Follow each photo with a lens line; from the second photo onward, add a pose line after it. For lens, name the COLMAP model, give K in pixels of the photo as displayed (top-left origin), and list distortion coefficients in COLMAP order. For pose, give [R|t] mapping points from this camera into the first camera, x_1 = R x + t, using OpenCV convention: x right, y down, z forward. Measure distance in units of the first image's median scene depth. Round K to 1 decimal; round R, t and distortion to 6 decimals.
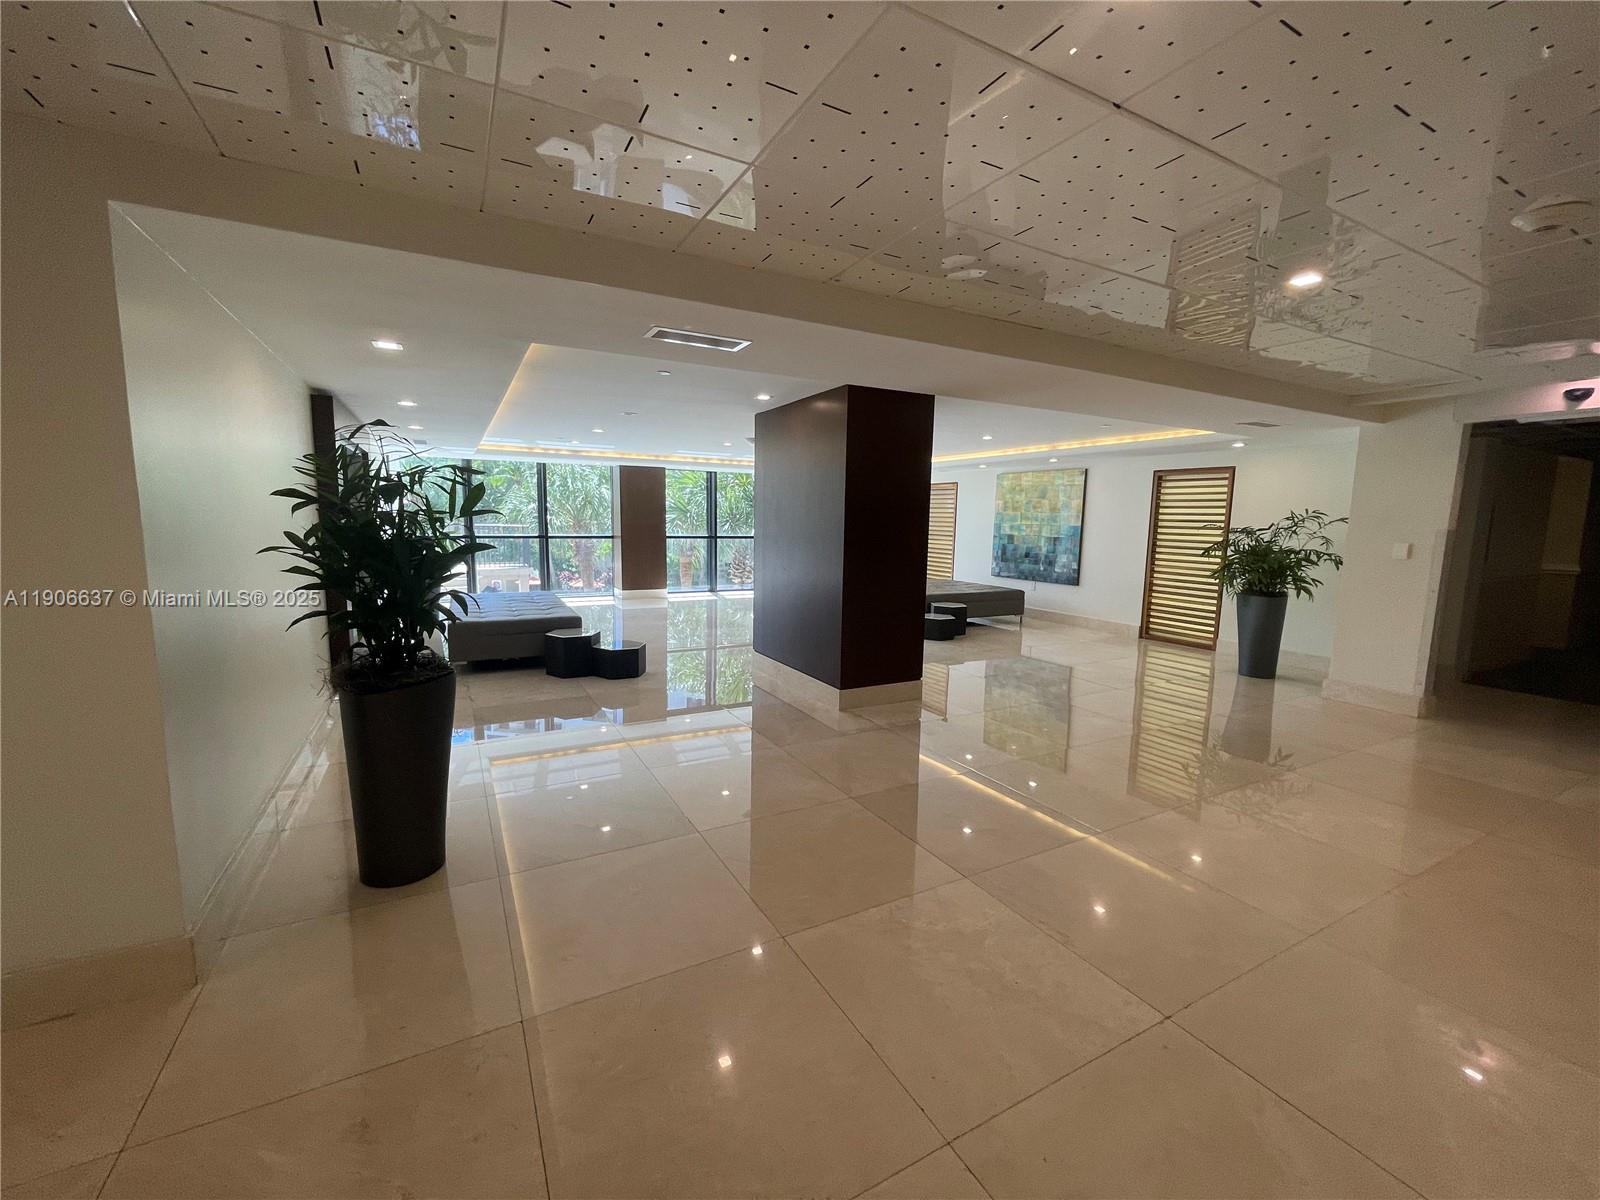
lens RADIAL K [[647.3, 0, 794.0], [0, 647.3, 604.4], [0, 0, 1]] dist [-0.004015, 0.000033]
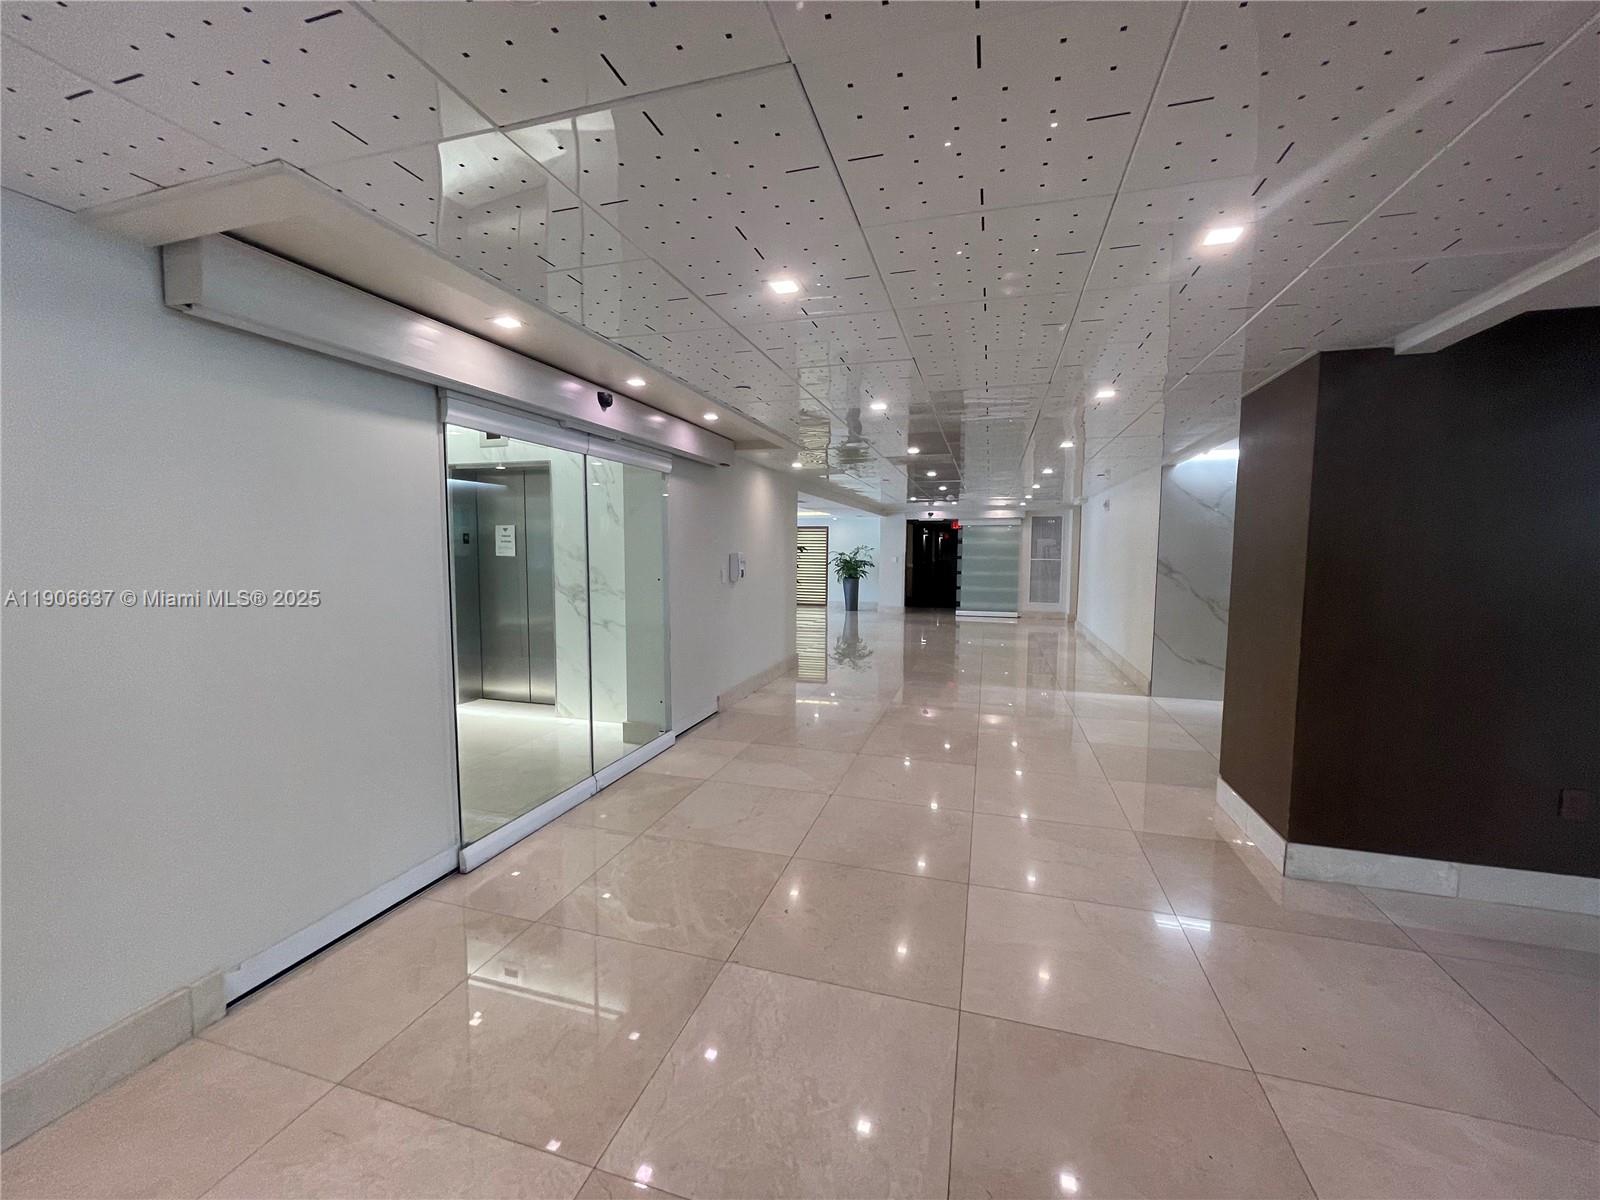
lens RADIAL K [[647.3, 0, 796.6], [0, 647.3, 603.5], [0, 0, 1]] dist [-0.004015, 0.000033]
pose [[0.702740, -0.073055, 0.707686, -0.276679], [0.100699, 0.994913, 0.002711, 0.012193], [-0.704284, 0.069358, 0.706522, -0.144457]]
